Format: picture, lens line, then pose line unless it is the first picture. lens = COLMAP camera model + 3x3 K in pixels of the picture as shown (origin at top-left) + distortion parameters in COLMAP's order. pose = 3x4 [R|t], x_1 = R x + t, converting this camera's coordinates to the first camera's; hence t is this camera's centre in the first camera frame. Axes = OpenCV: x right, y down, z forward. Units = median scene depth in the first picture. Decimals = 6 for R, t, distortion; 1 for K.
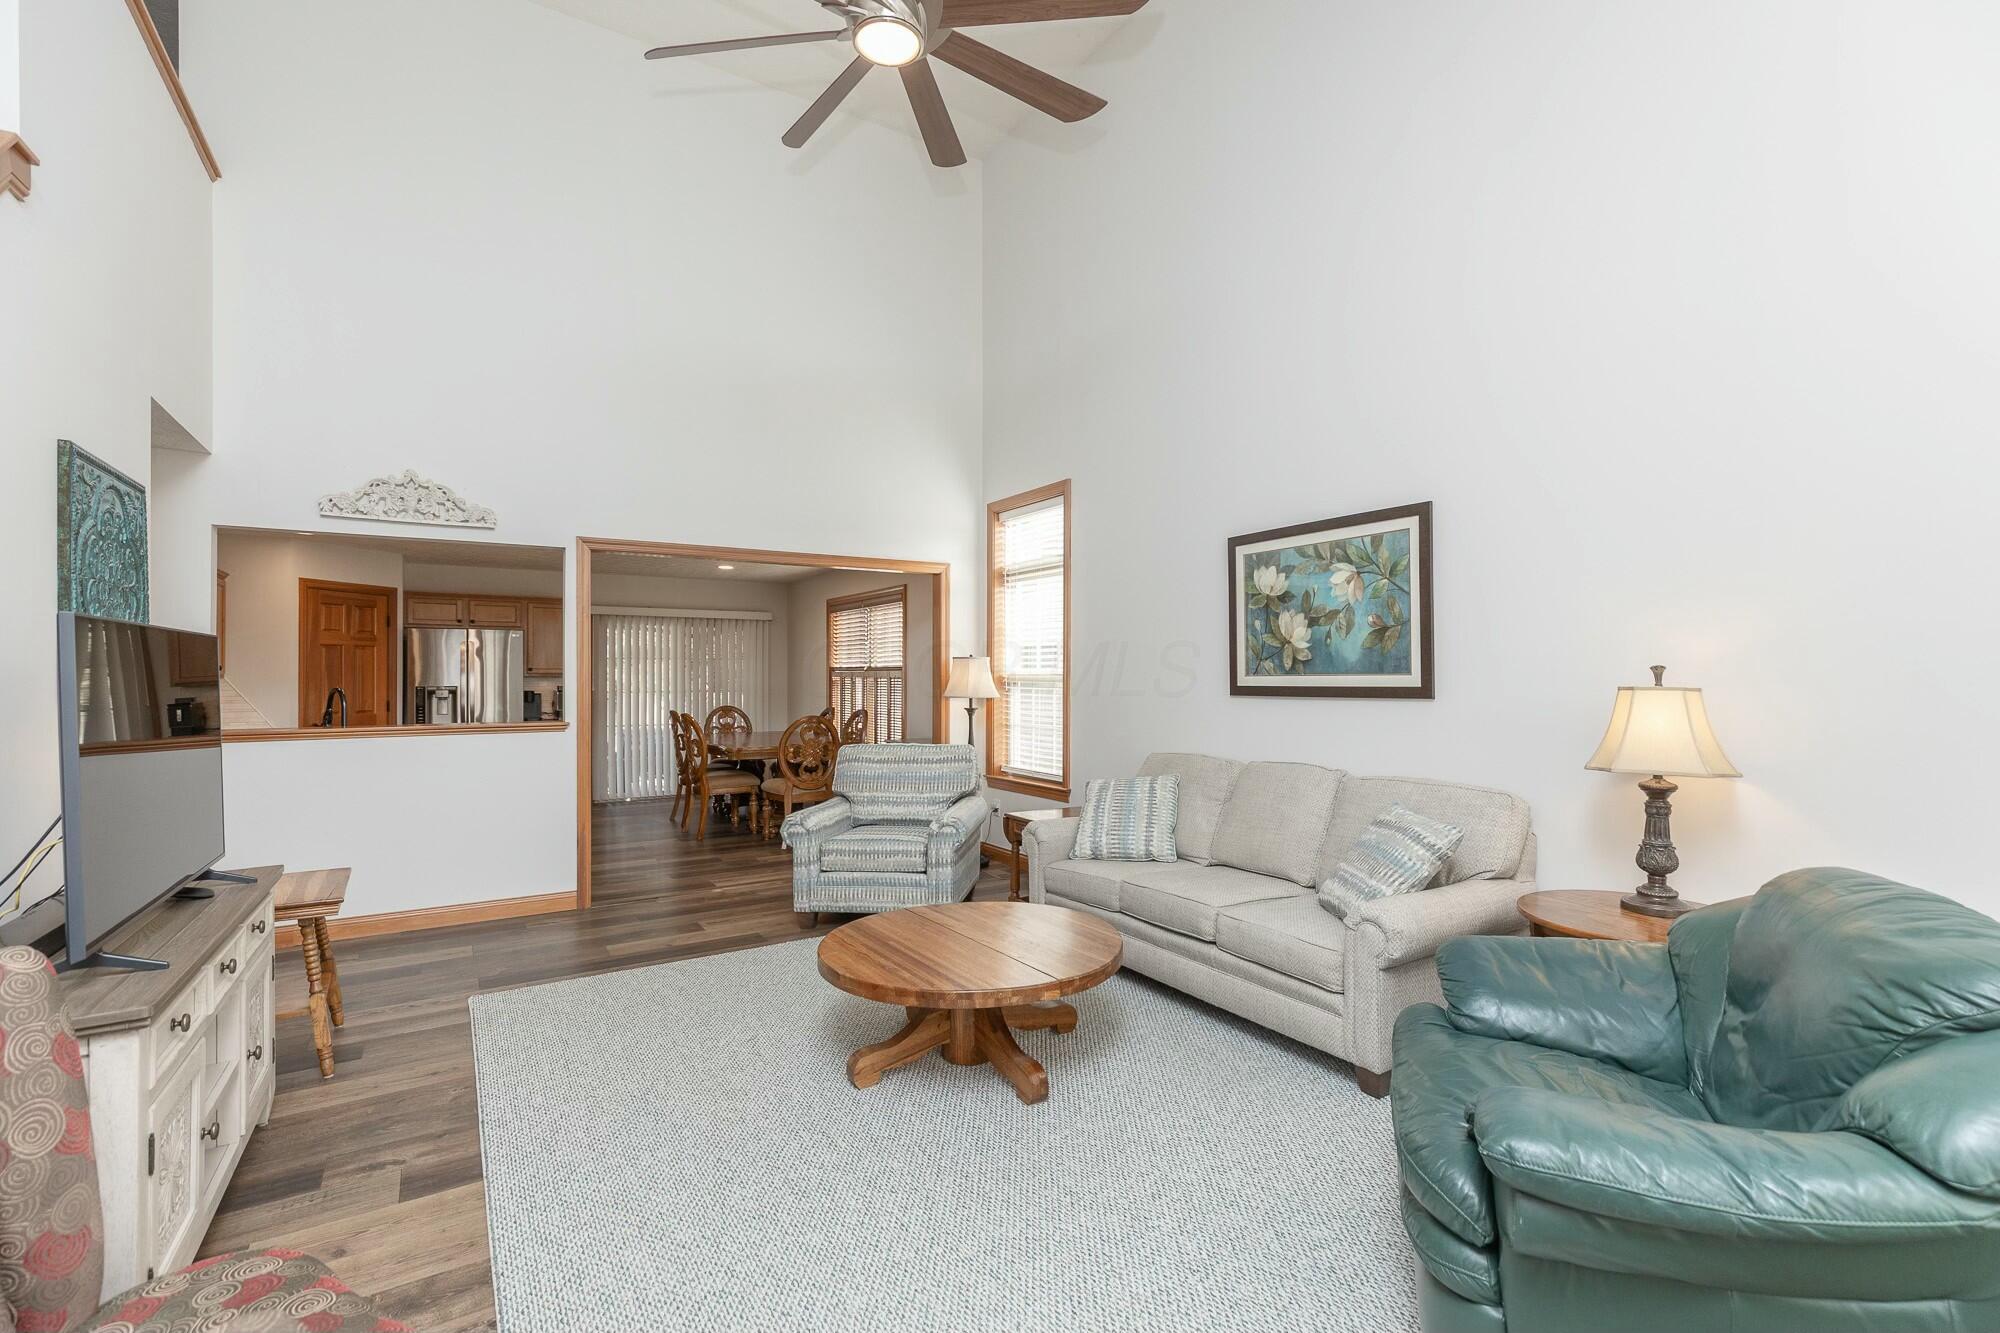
lens RADIAL K [[904.3, 0, 1014.8], [0, 904.3, 676.4], [0, 0, 1]] dist [0.009903, 0.000138]
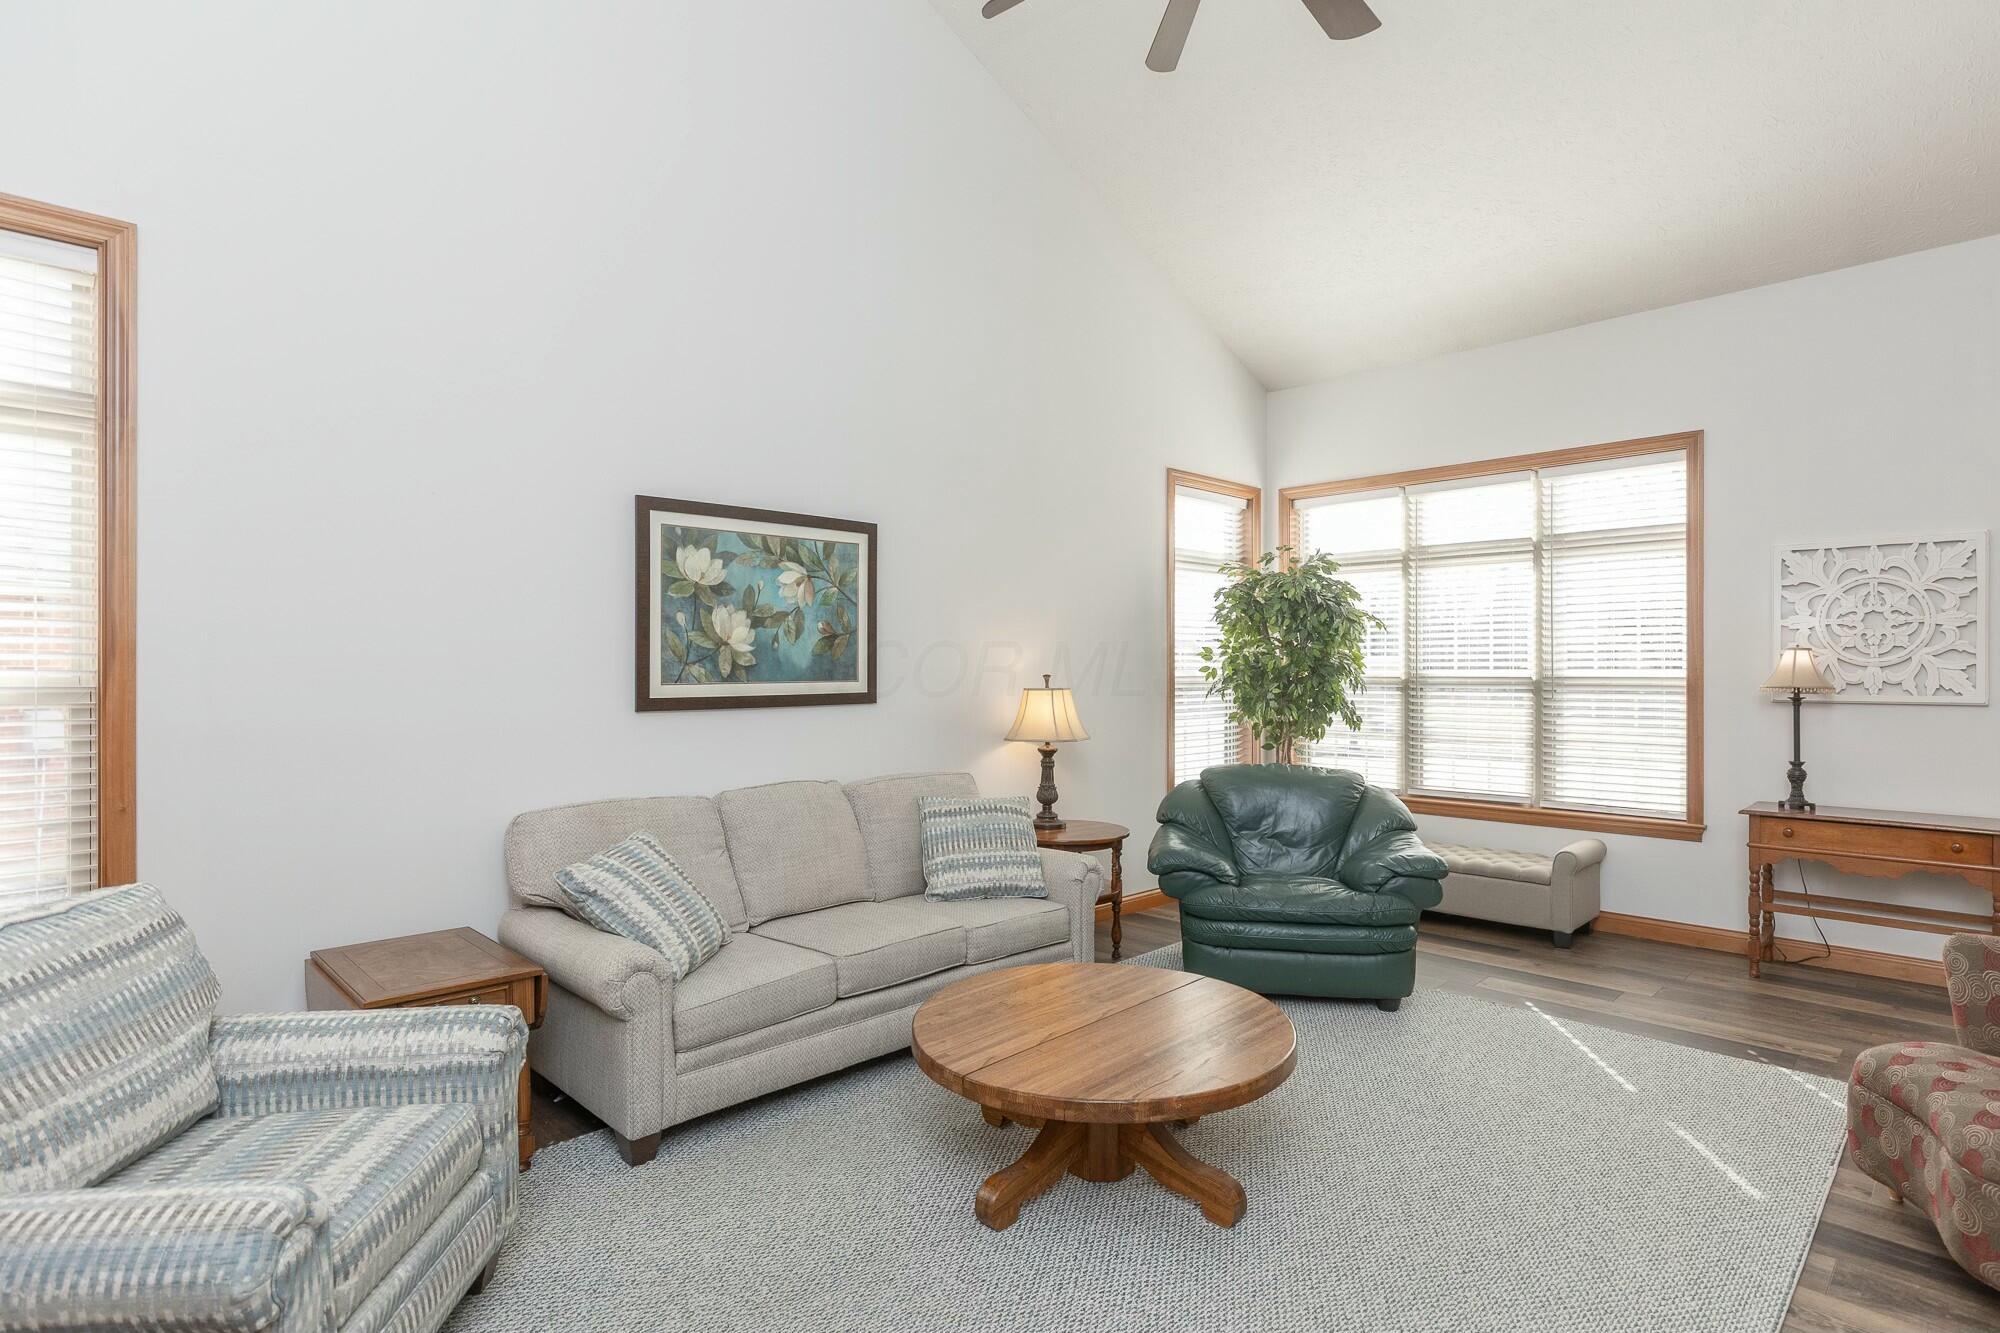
lens RADIAL K [[999.9, 0, 1008.5], [0, 999.9, 676.5], [0, 0, 1]] dist [-0.003060, 0.000129]
pose [[-0.221511, -0.004852, 0.975146, -0.659236], [0.002216, 0.999983, 0.005479, -0.012032], [-0.975155, 0.003375, -0.221496, 0.957624]]
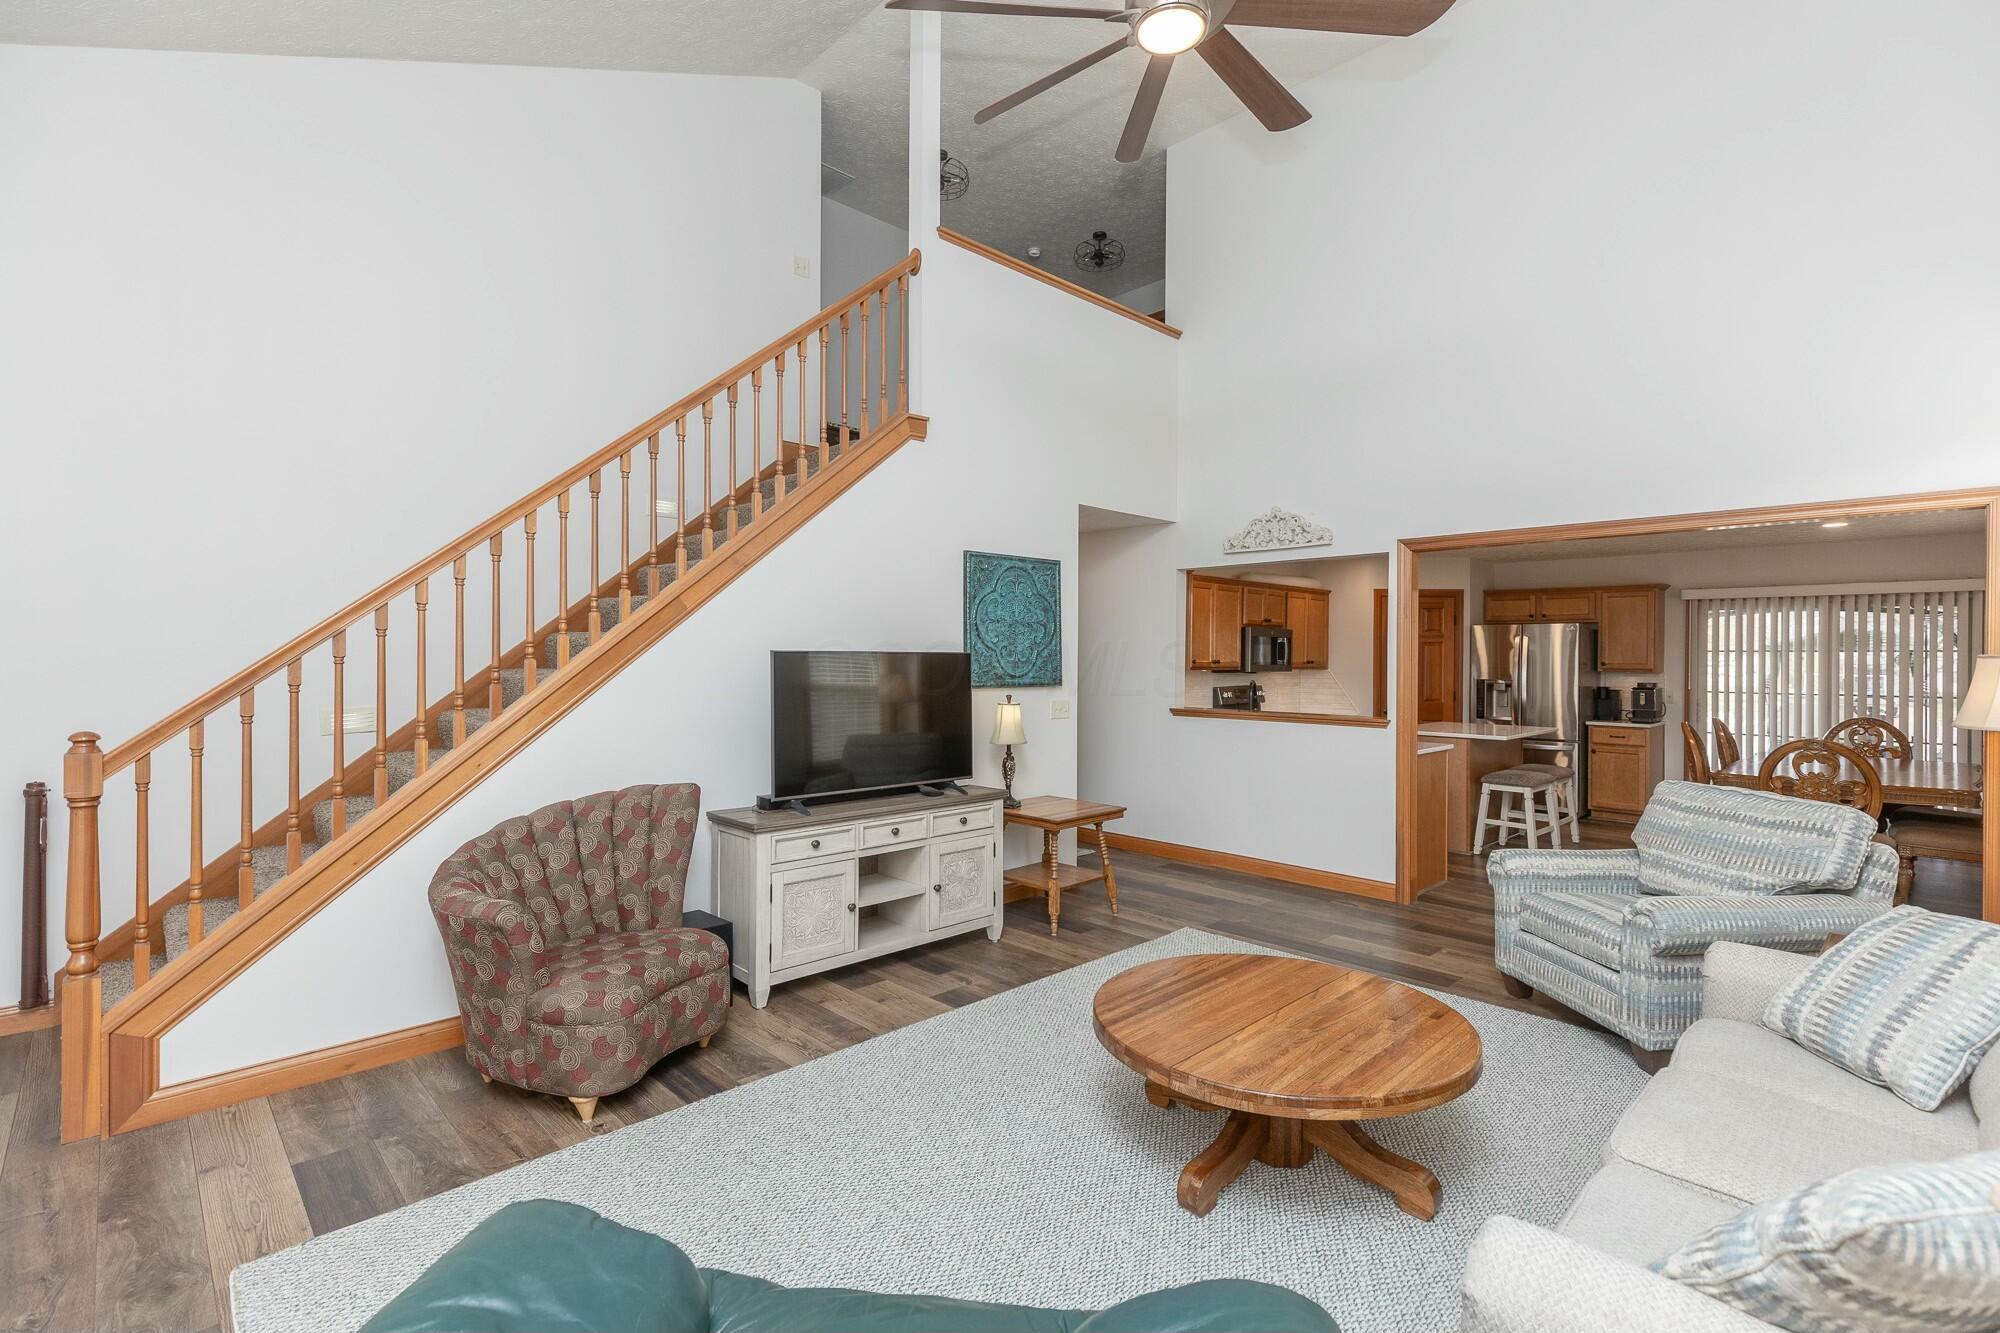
lens RADIAL K [[908.5, 0, 1015.2], [0, 908.5, 659.5], [0, 0, 1]] dist [0.010141, -0.000613]
pose [[0.211016, 0.006370, -0.977462, 0.534928], [-0.008335, 0.999954, 0.004718, -0.024735], [0.977447, 0.007151, 0.211060, 0.442193]]
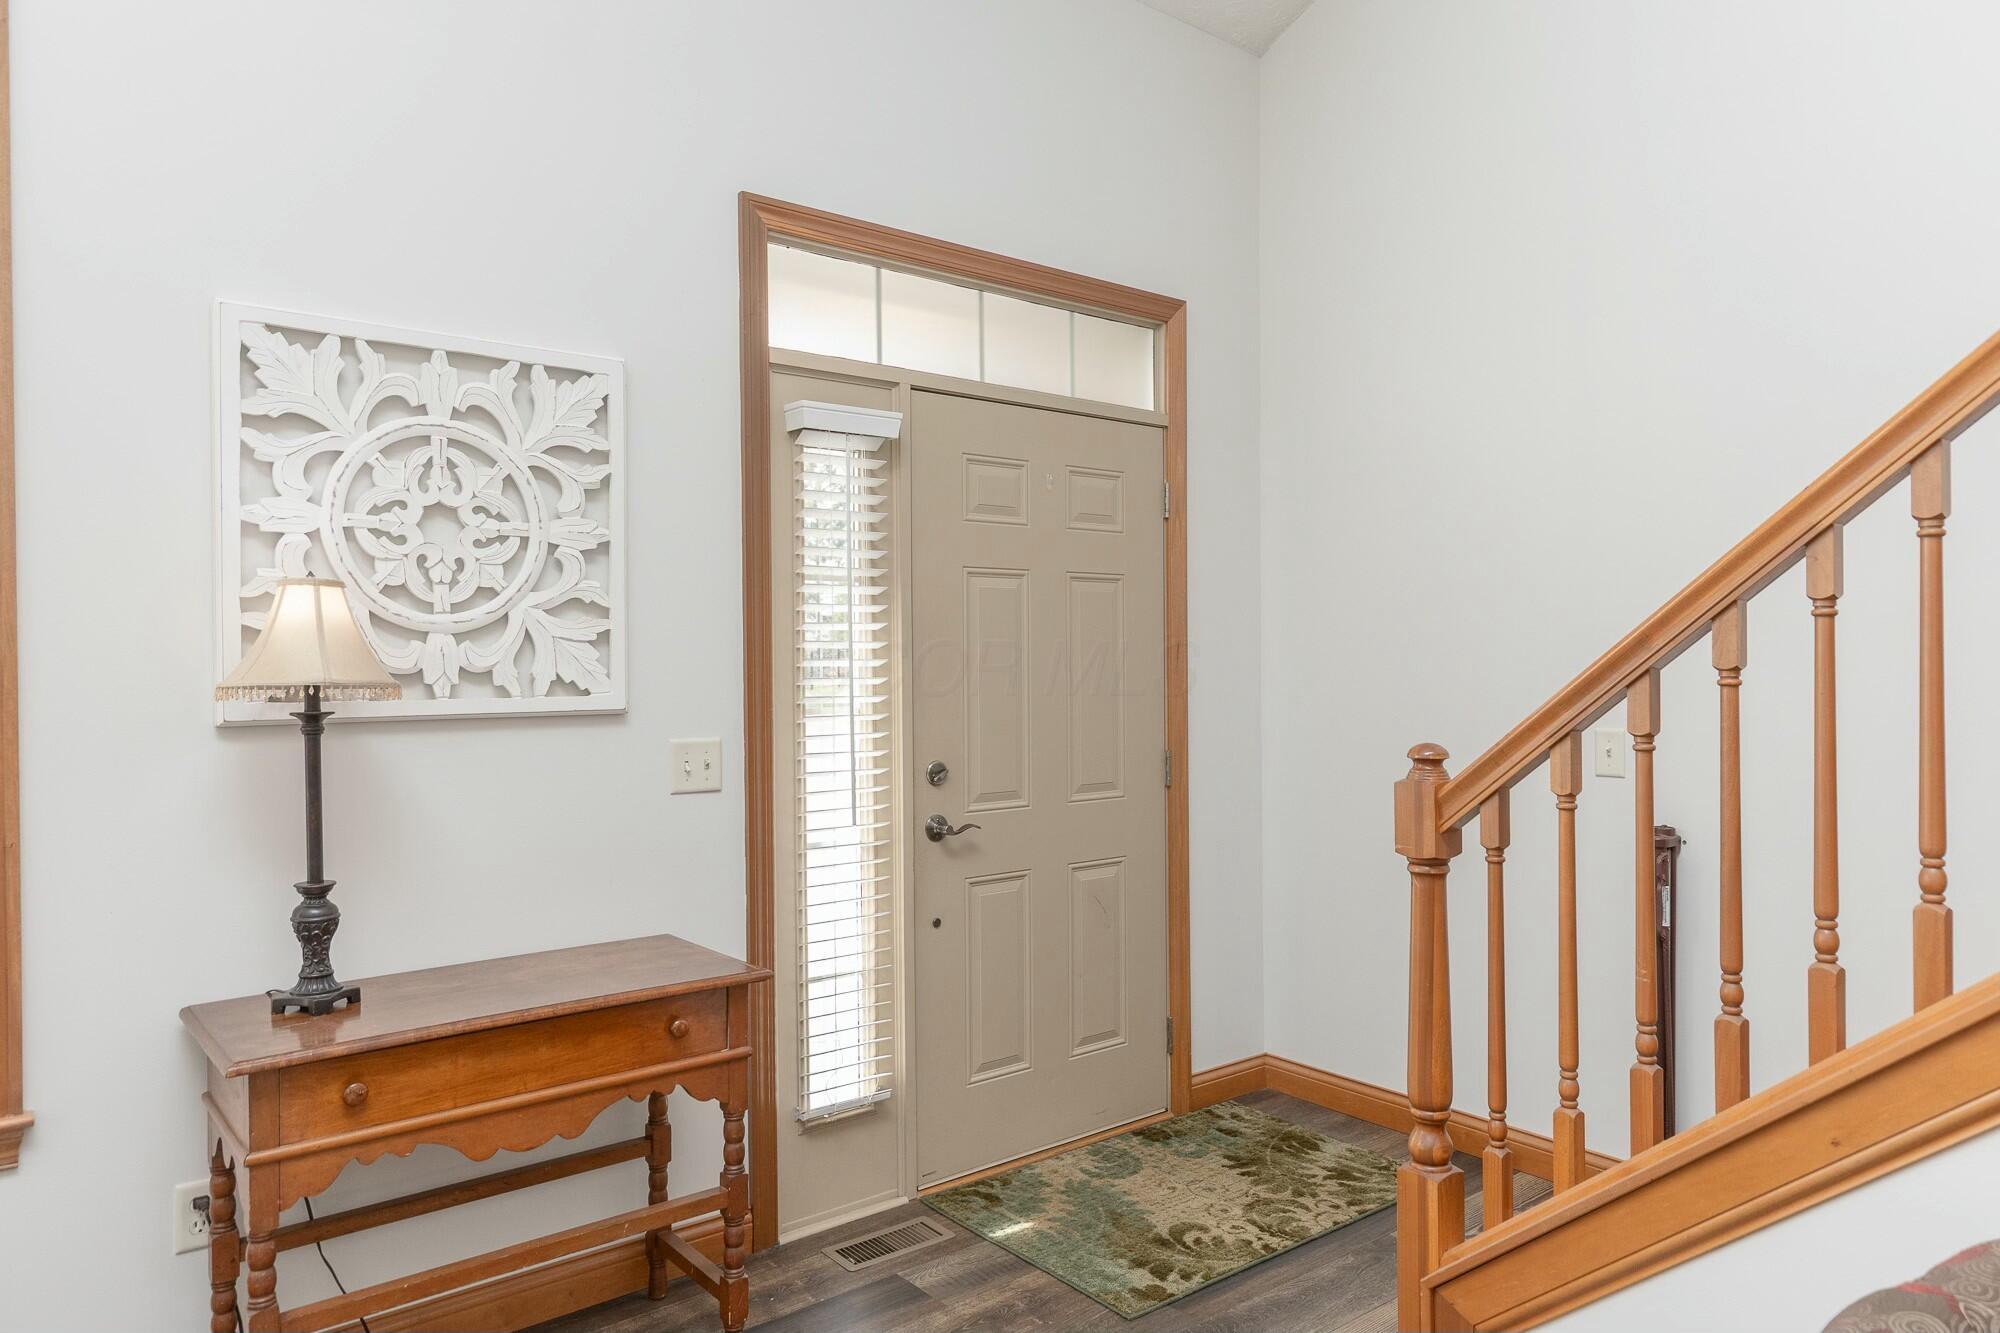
lens RADIAL K [[1284.8, 0, 1000.0], [0, 1284.8, 666.5], [0, 0, 1]] dist [0.002937, 0.000290]
pose [[-0.993884, 0.008947, -0.110065, -0.003828], [0.008613, 0.999957, 0.003505, 0.000512], [0.110091, 0.002536, -0.993918, 0.426294]]
